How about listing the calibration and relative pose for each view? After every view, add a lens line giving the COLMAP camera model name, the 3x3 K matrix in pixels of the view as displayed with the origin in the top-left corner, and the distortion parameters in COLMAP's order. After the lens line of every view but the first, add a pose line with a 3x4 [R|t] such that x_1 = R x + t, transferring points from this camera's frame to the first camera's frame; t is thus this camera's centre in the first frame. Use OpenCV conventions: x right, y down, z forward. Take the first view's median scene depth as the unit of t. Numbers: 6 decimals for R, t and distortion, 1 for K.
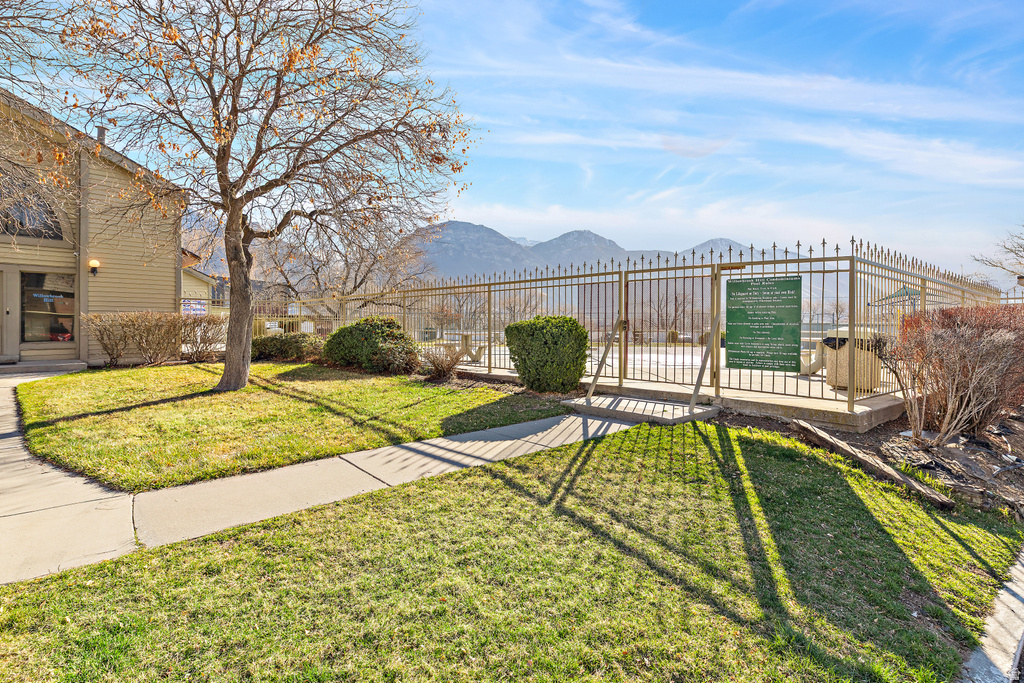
lens RADIAL K [[483.2, 0, 510.8], [0, 483.2, 325.9], [0, 0, 1]] dist [-0.001851, -0.000300]
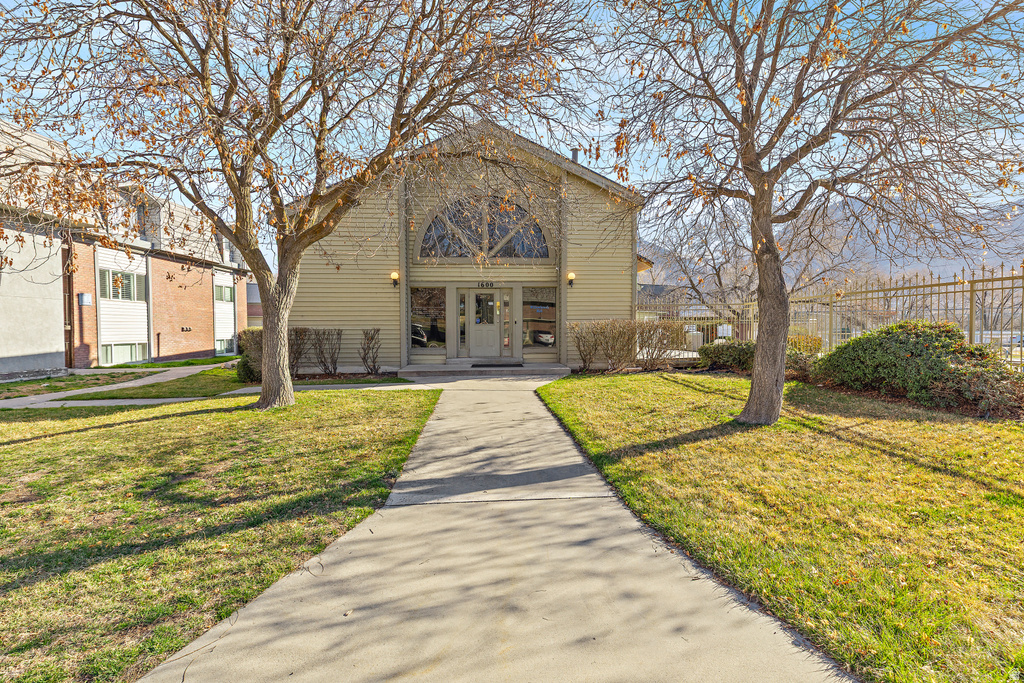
lens RADIAL K [[481.8, 0, 512.0], [0, 481.8, 341.5], [0, 0, 1]] dist [0.000911, 0.000112]
pose [[0.733765, 0.015146, -0.679234, -0.237793], [0.005952, 0.999570, 0.028719, -0.014632], [0.679377, -0.025116, 0.733360, 0.115558]]
